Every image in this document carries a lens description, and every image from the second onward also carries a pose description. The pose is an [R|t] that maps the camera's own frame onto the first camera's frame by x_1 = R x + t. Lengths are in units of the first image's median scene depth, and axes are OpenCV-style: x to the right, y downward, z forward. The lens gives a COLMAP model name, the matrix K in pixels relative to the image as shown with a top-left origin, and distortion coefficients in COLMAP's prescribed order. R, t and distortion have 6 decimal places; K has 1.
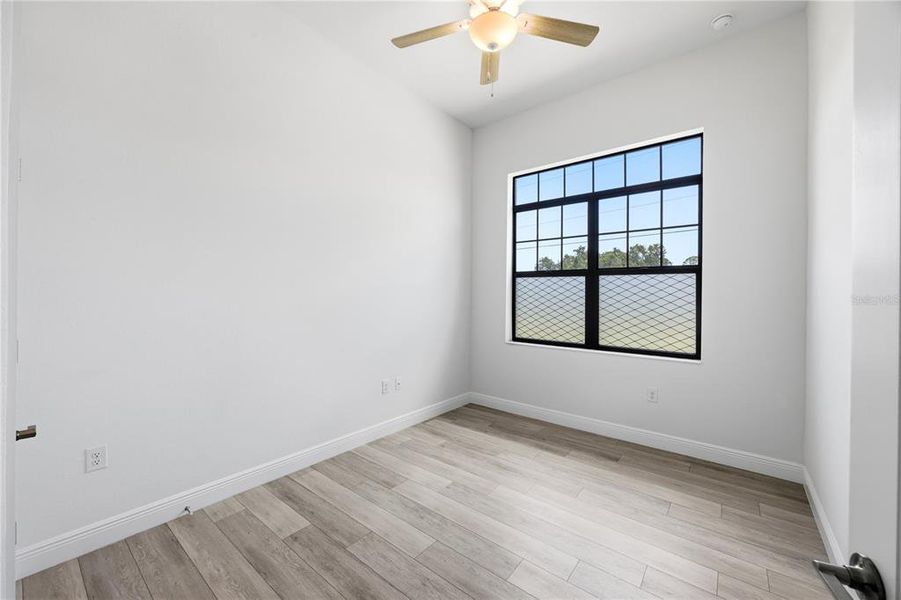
lens RADIAL K [[341.8, 0, 450.5], [0, 341.8, 300.0], [0, 0, 1]] dist [-0.000645, 0.000154]
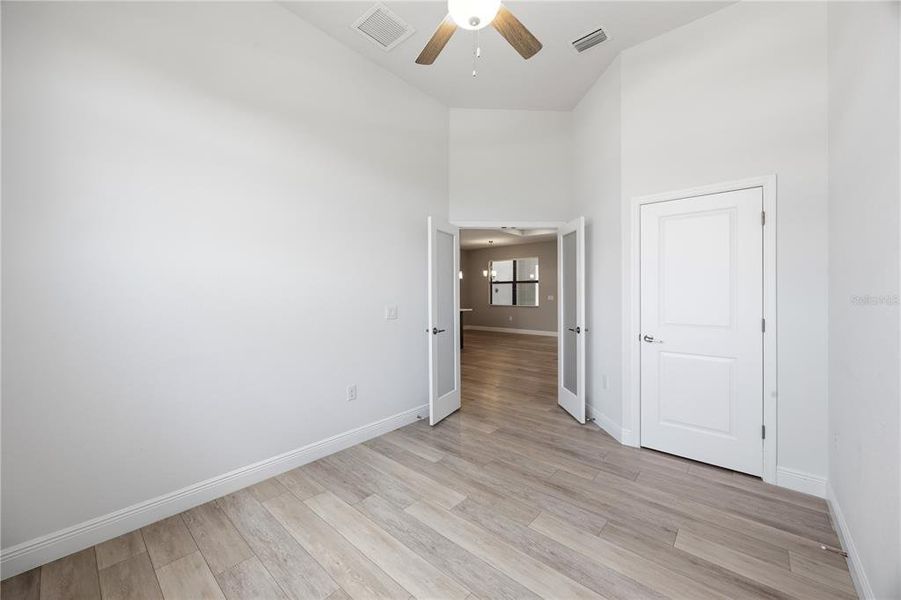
lens RADIAL K [[341.8, 0, 450.5], [0, 341.8, 300.0], [0, 0, 1]] dist [-0.000645, 0.000154]
pose [[-0.998636, -0.005920, 0.051882, 0.141584], [-0.004746, 0.999731, 0.022718, -0.007164], [-0.052003, 0.022440, -0.998395, 2.031173]]
